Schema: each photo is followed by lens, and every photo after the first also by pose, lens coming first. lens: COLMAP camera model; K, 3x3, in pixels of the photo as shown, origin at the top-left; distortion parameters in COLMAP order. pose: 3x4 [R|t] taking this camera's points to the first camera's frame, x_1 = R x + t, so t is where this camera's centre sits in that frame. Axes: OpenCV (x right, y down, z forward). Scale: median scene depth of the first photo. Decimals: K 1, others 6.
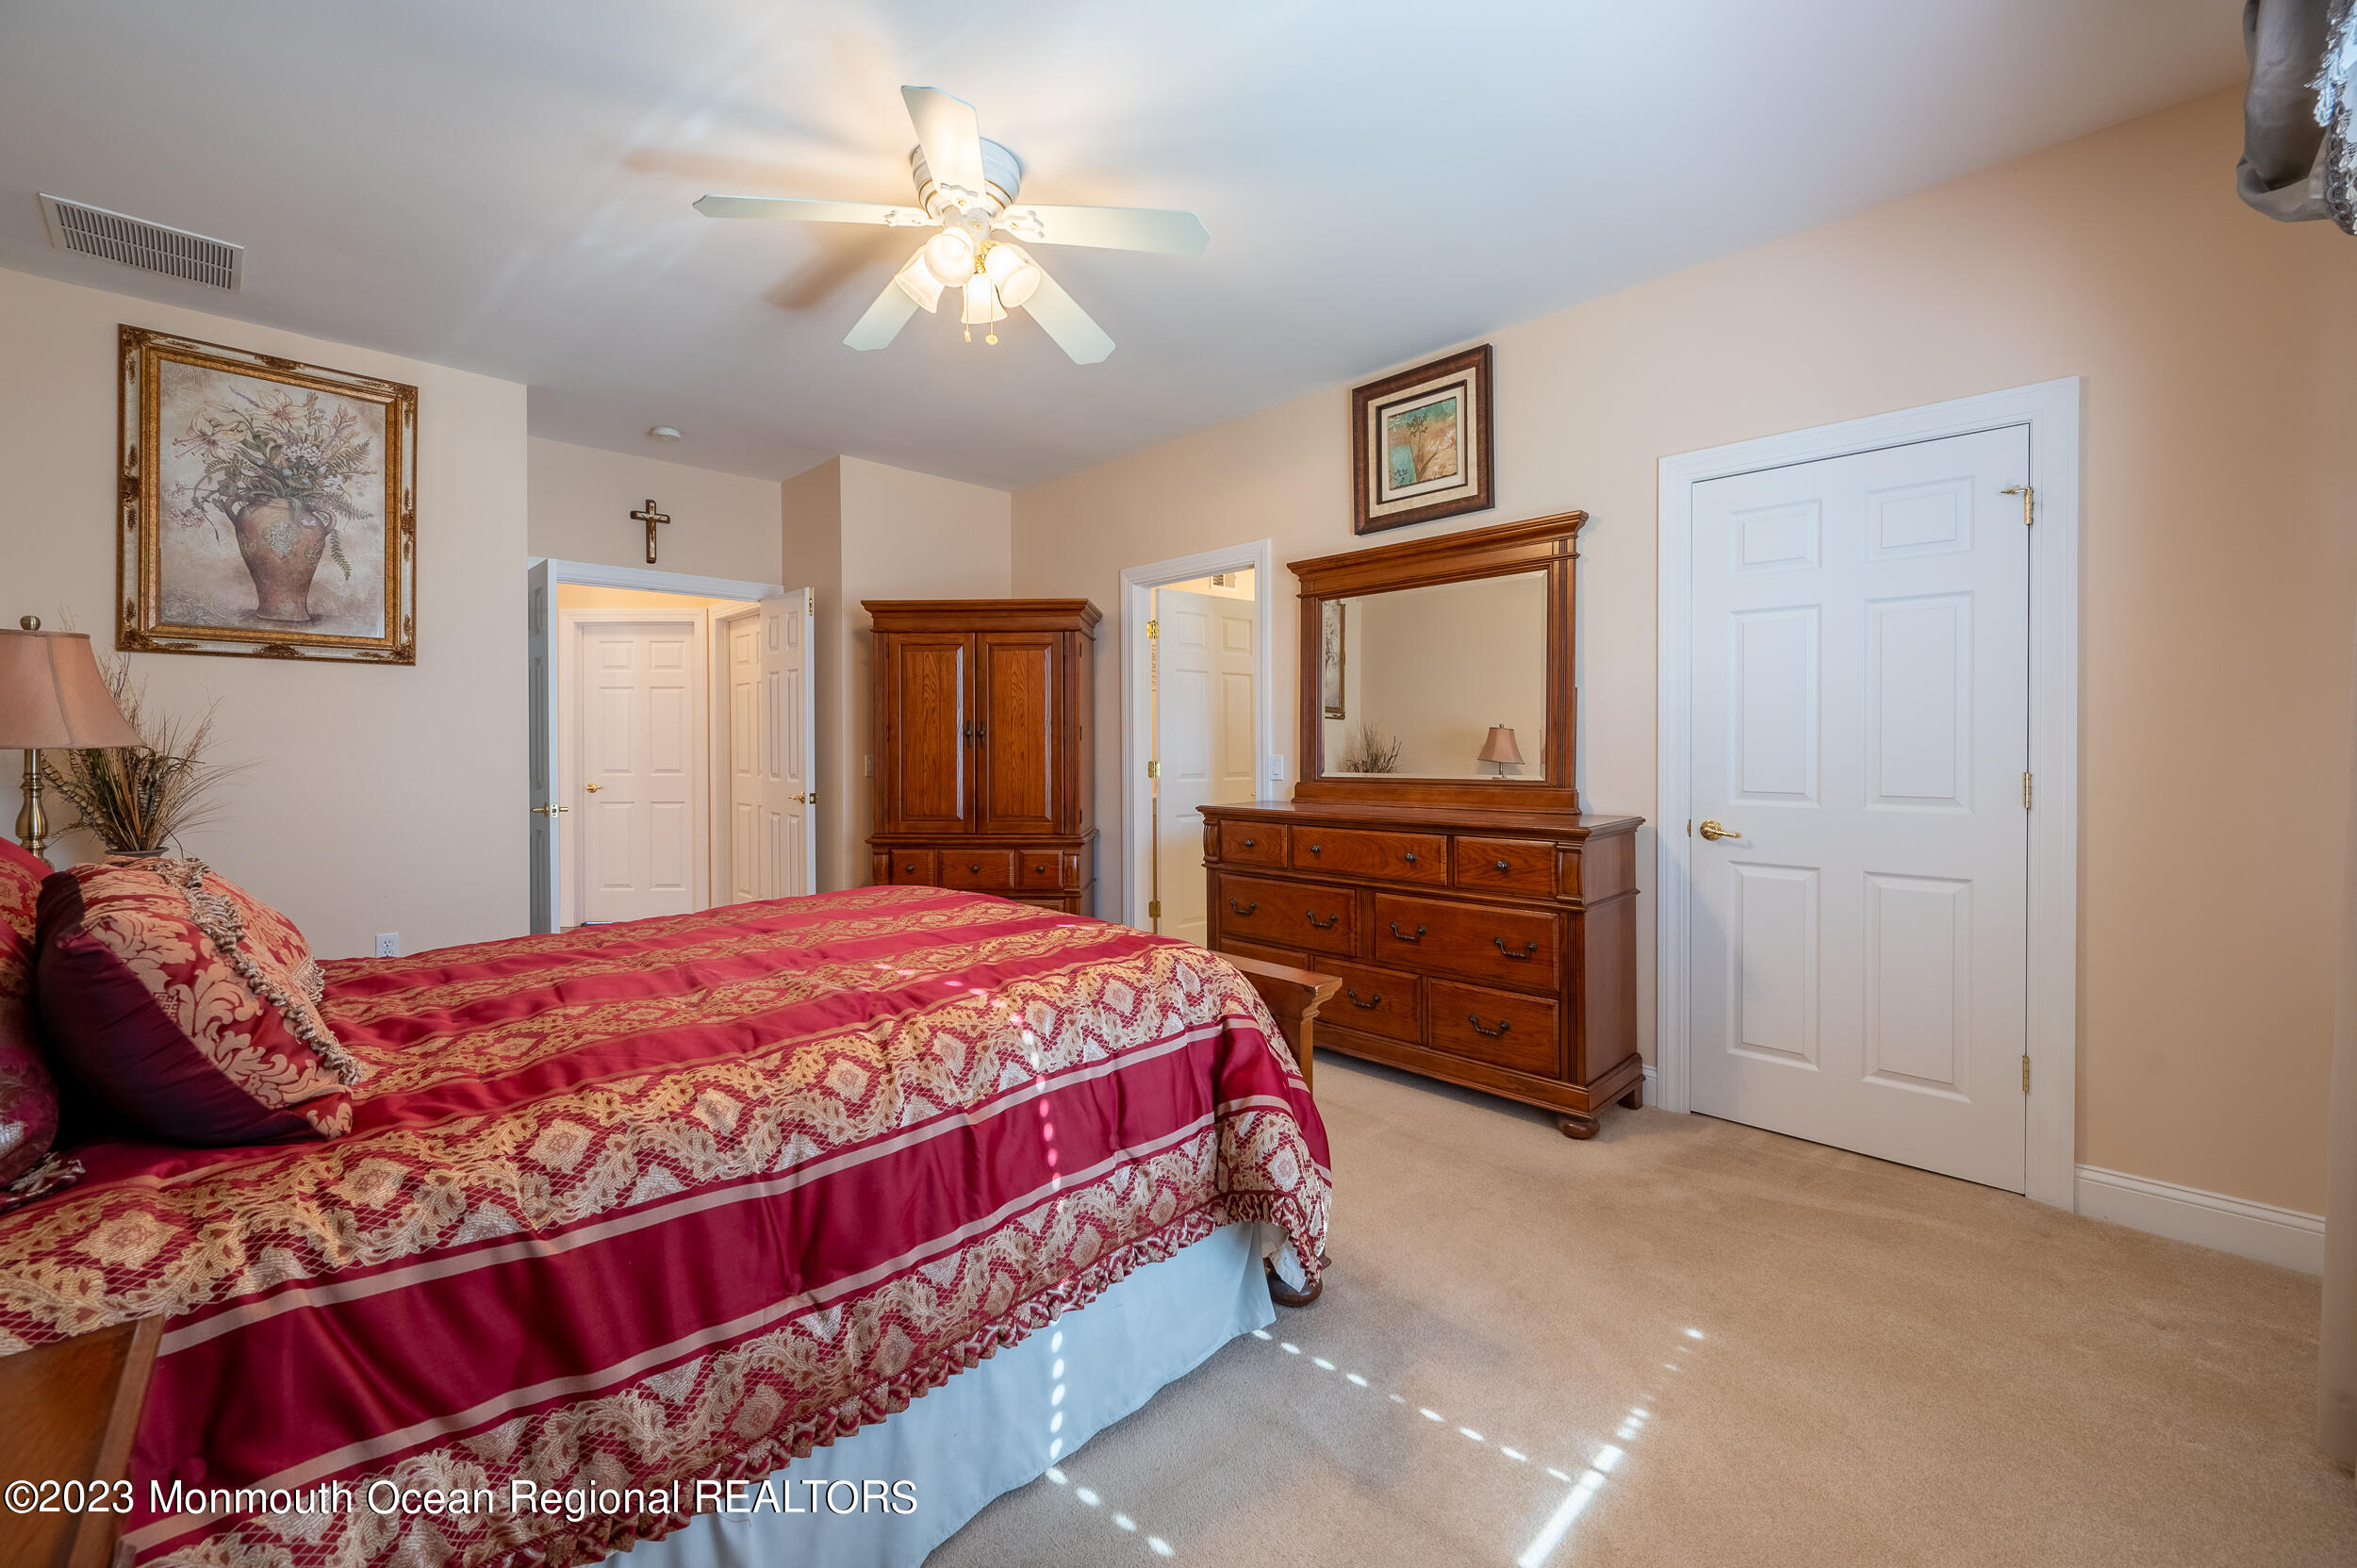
lens RADIAL K [[950.8, 0, 1184.5], [0, 950.8, 755.2], [0, 0, 1]] dist [0.000022, -0.000070]
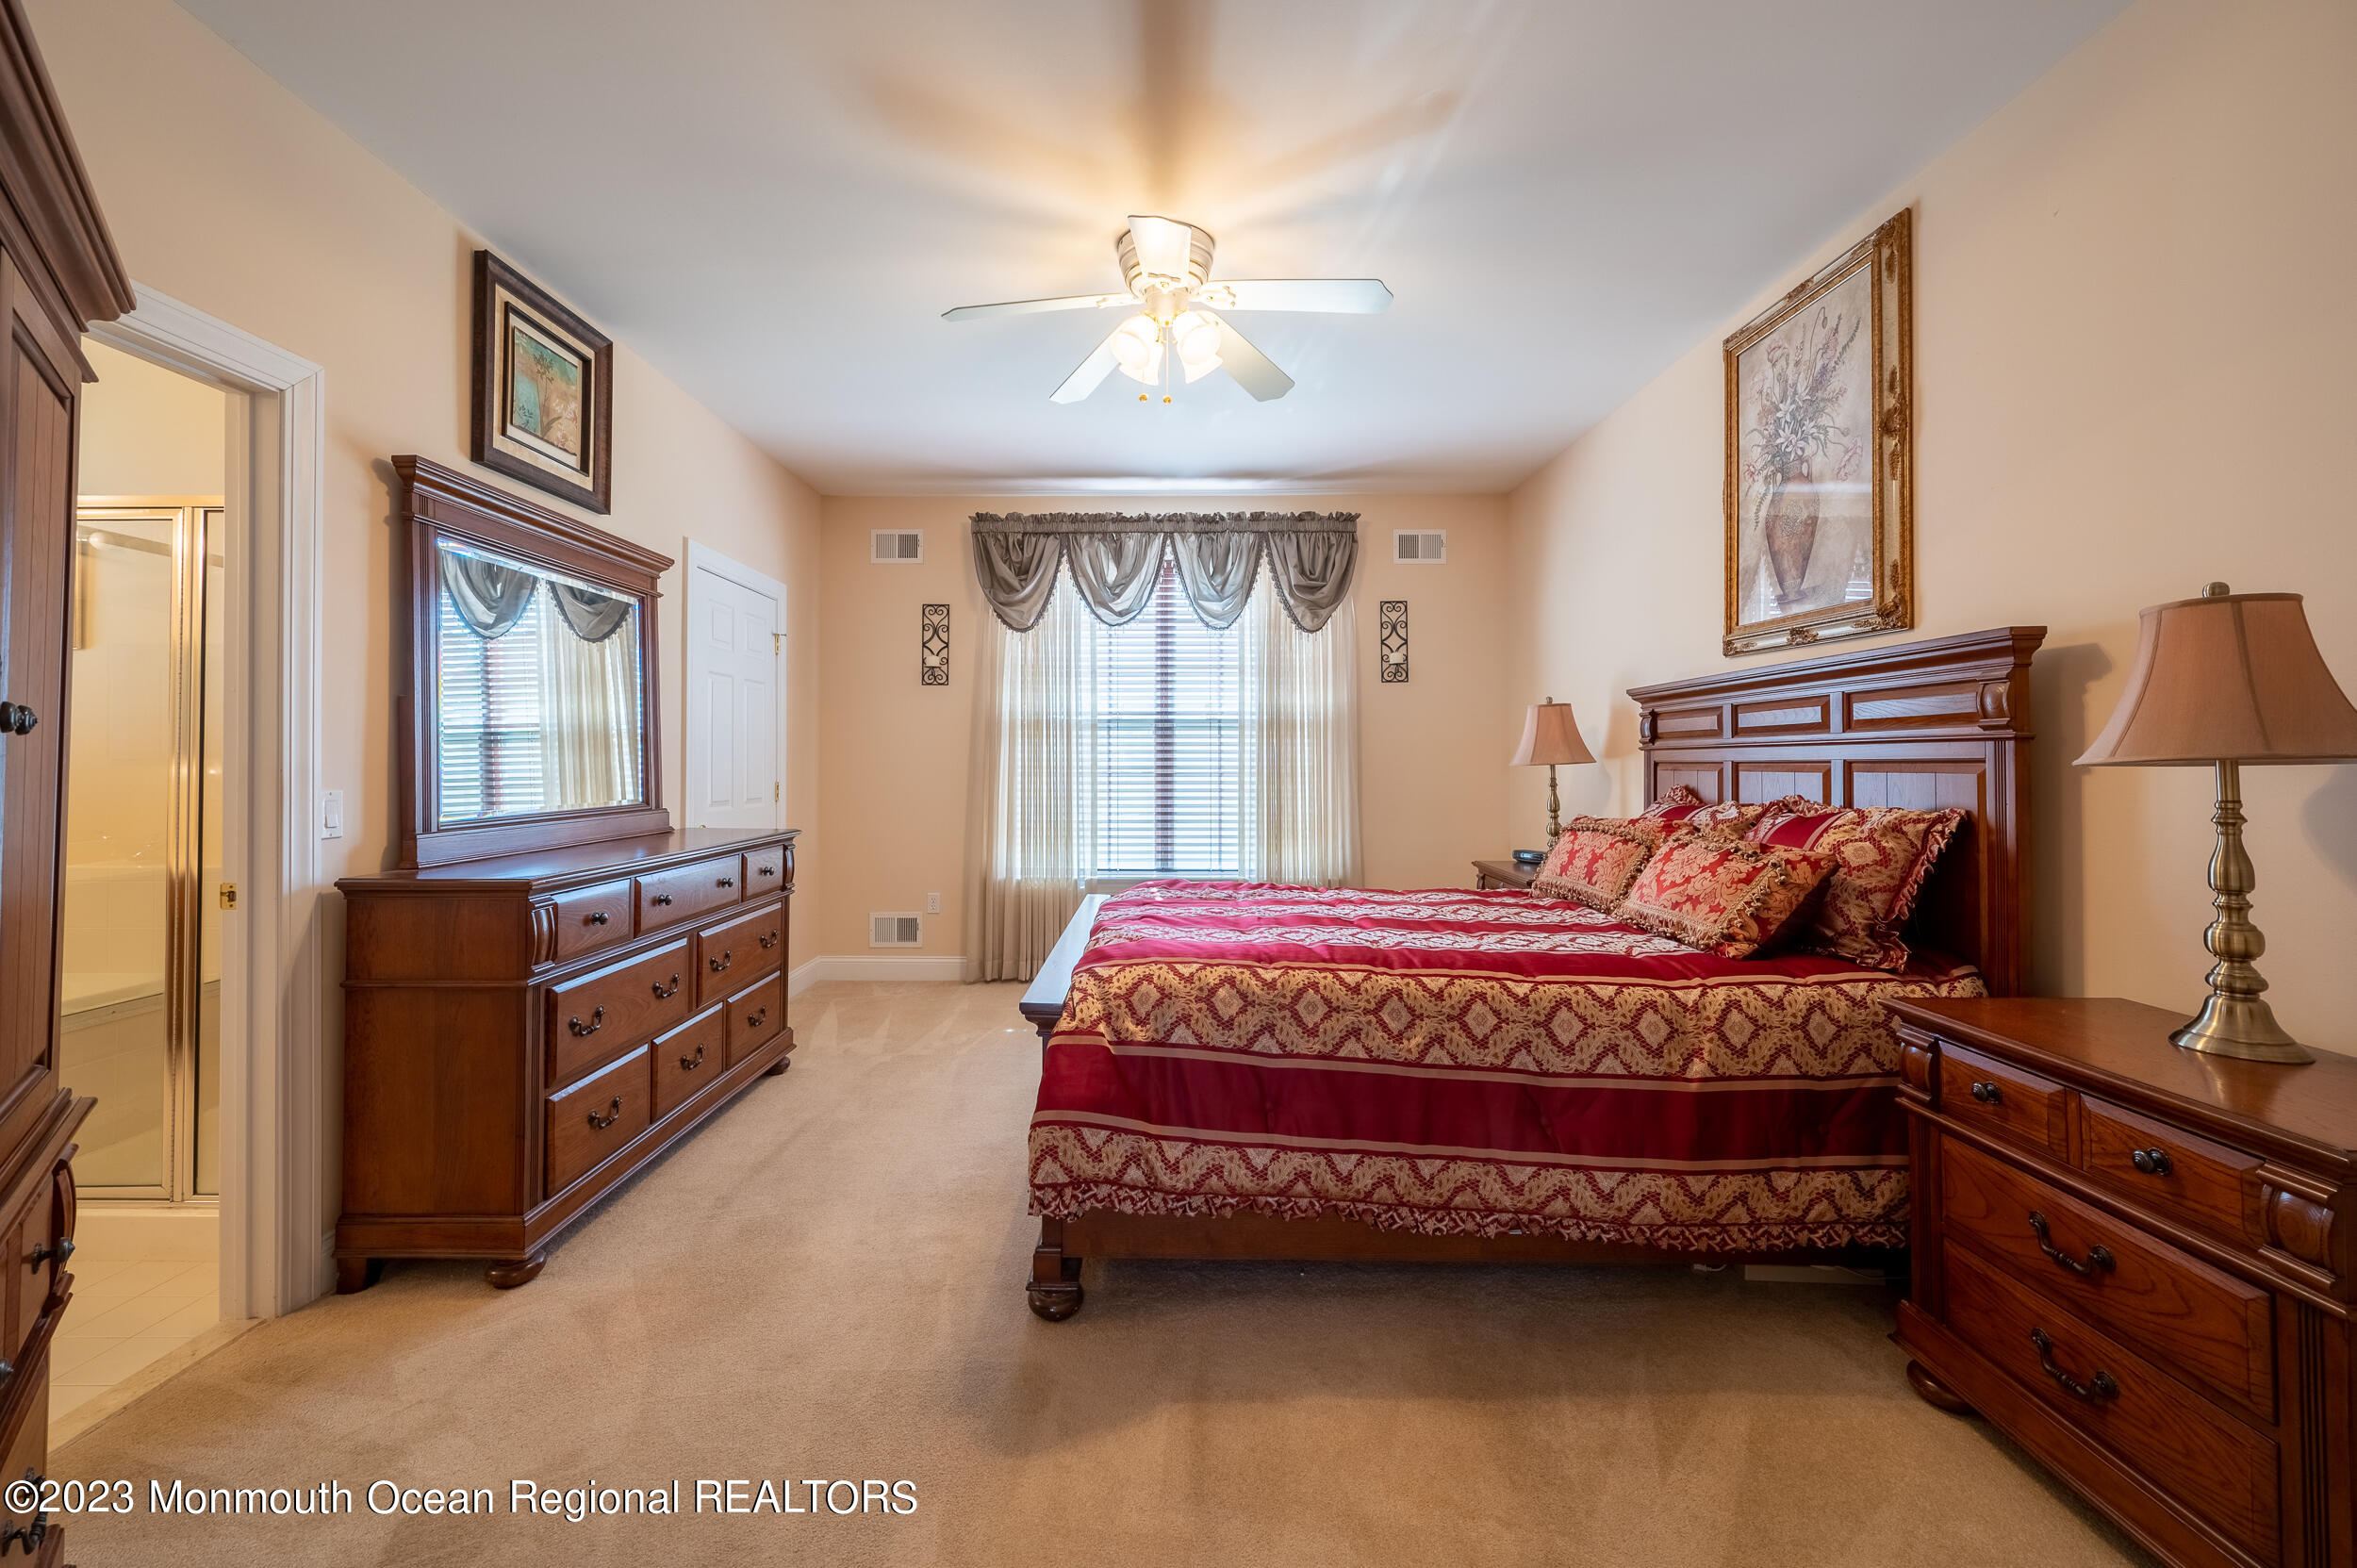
lens RADIAL K [[950.8, 0, 1184.5], [0, 950.8, 755.2], [0, 0, 1]] dist [0.000022, -0.000070]
pose [[-0.714937, 0.009611, 0.699123, -0.670356], [0.011419, 0.999933, -0.002068, -0.021341], [-0.699096, 0.006505, -0.714998, 1.191267]]
